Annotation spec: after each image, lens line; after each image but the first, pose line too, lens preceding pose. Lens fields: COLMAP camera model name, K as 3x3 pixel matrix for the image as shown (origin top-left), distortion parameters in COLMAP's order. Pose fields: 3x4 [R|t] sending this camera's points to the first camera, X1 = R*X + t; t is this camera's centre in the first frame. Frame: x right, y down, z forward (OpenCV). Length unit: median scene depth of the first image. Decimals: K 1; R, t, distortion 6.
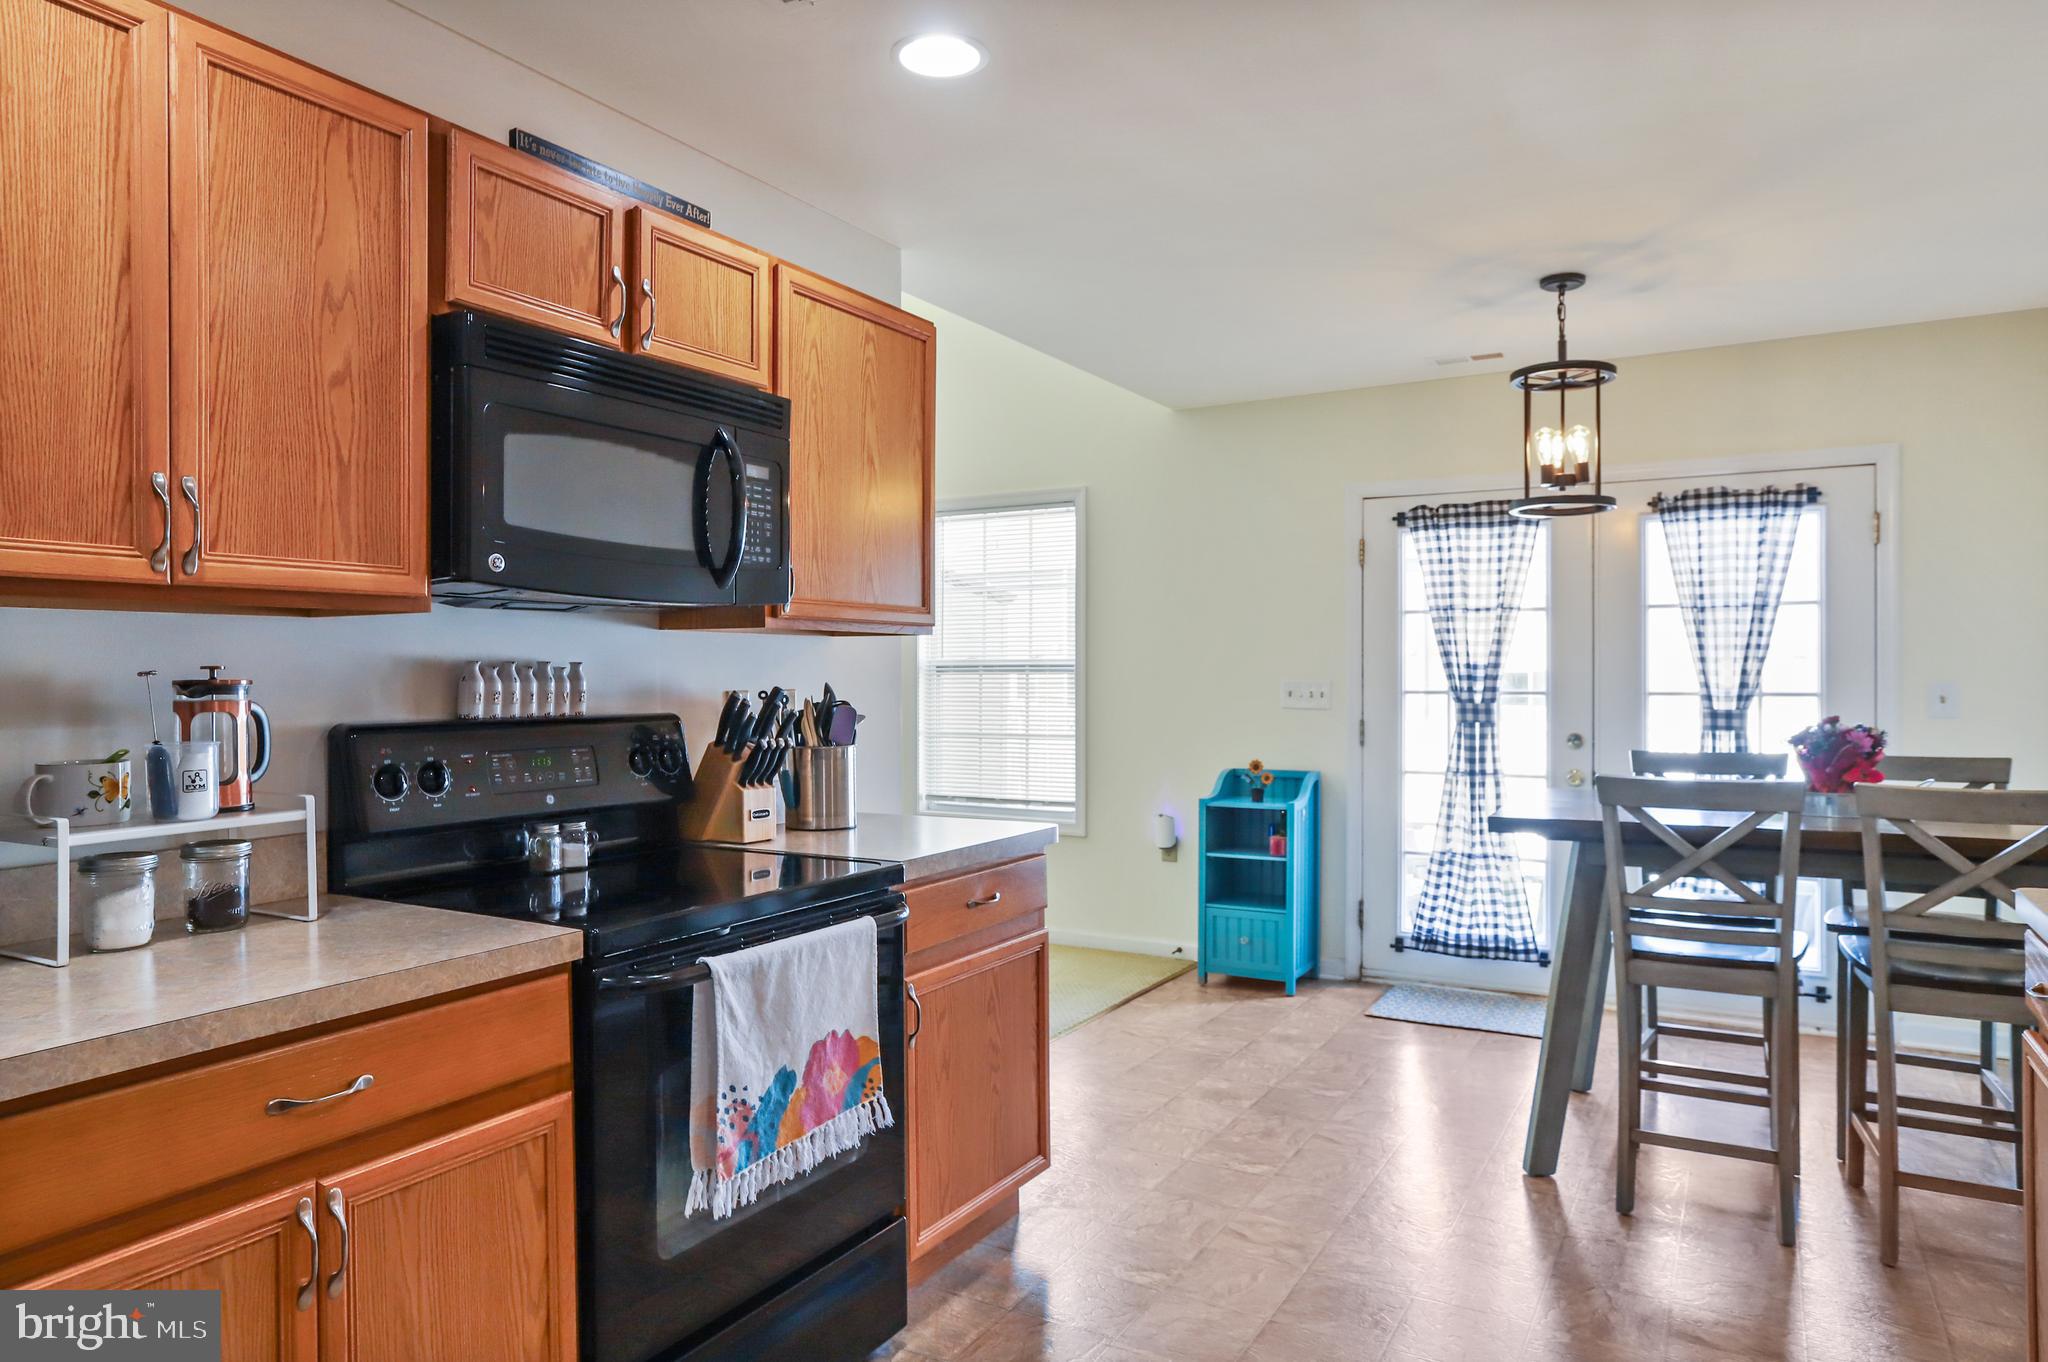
lens RADIAL K [[1271.7, 0, 1022.7], [0, 1271.7, 673.1], [0, 0, 1]] dist [-0.000447, 0.000708]
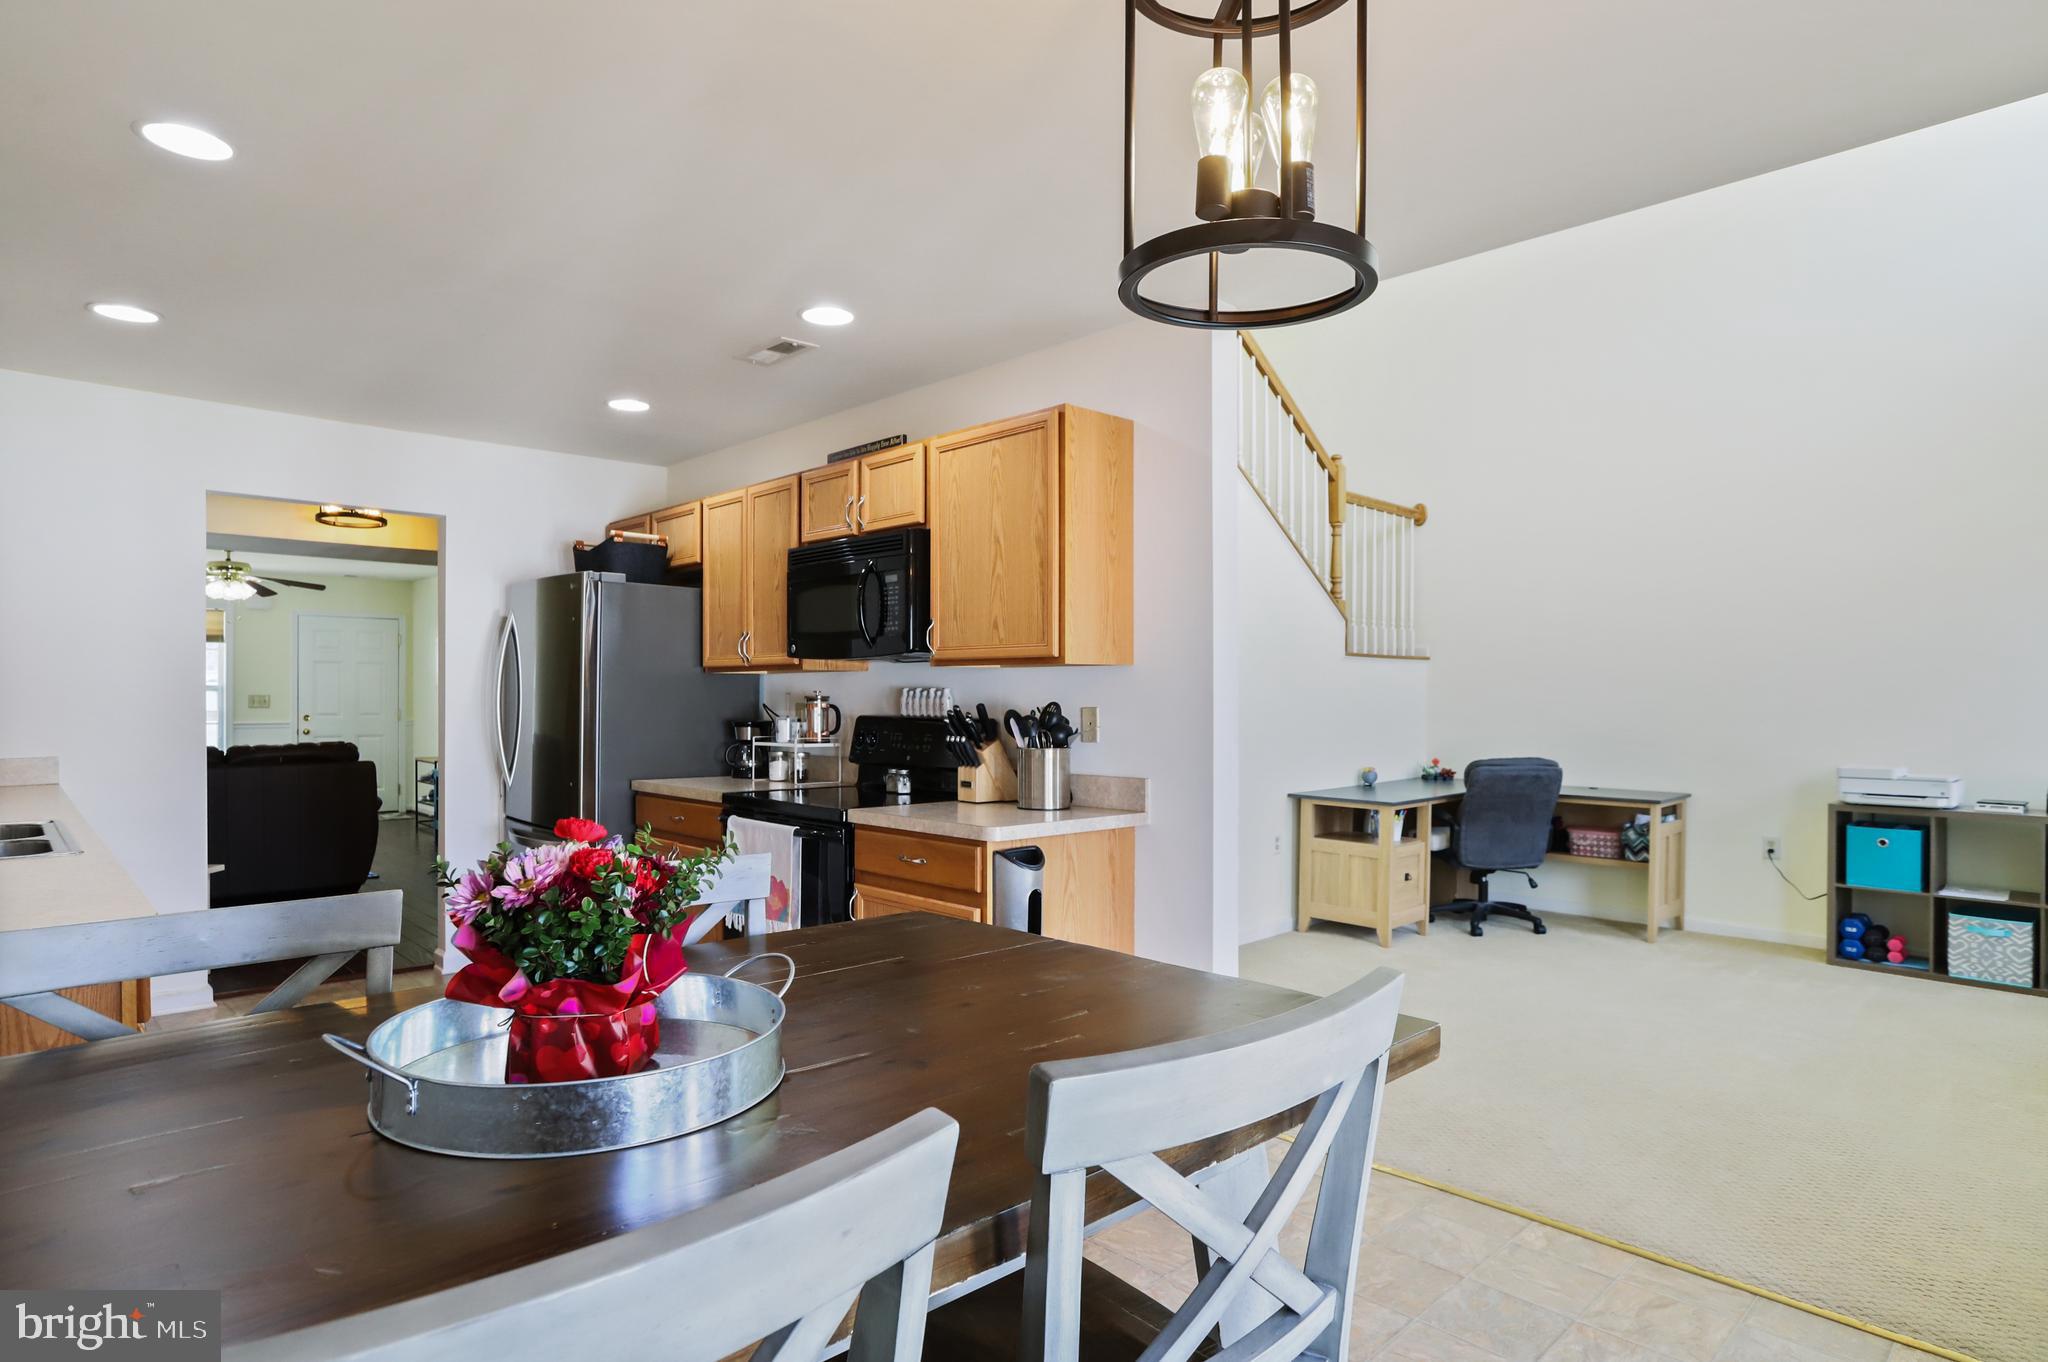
lens RADIAL K [[1111.4, 0, 1024.8], [0, 1111.4, 704.8], [0, 0, 1]] dist [-0.012850, 0.006158]
pose [[-0.260183, 0.013427, -0.965466, 1.248938], [-0.000991, 0.999899, 0.014173, -0.007478], [0.965559, 0.004644, -0.260143, 1.617407]]
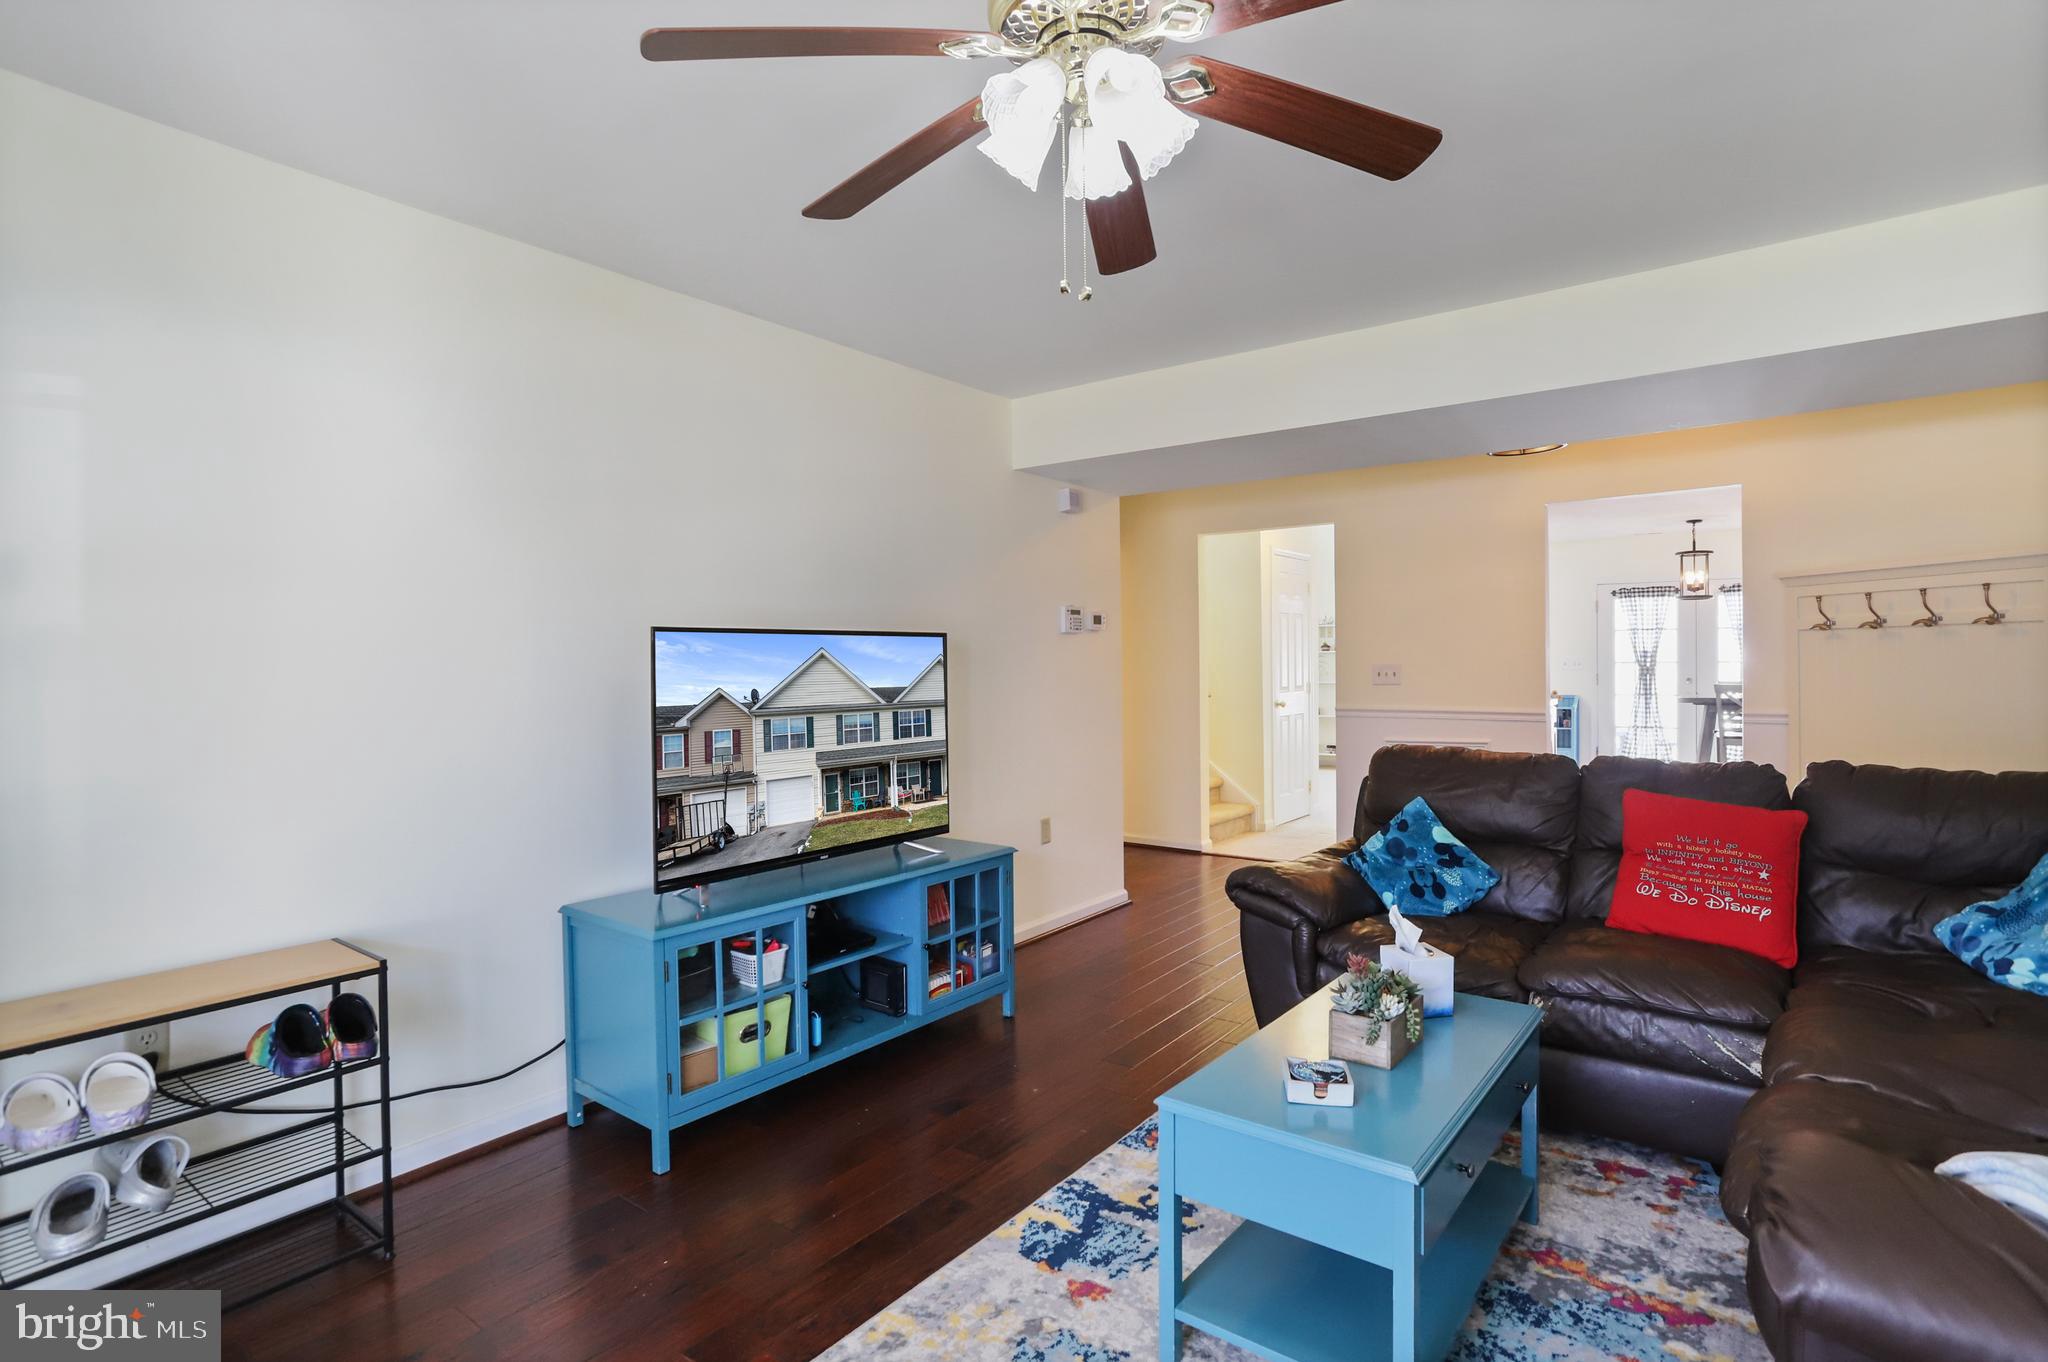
lens RADIAL K [[1008.3, 0, 1028.2], [0, 1008.3, 659.9], [0, 0, 1]] dist [-0.049902, 0.022358]
pose [[0.993366, -0.003299, -0.114949, -1.451342], [0.003637, 0.999990, 0.002737, 0.002010], [0.114938, -0.003137, 0.993368, -2.501221]]
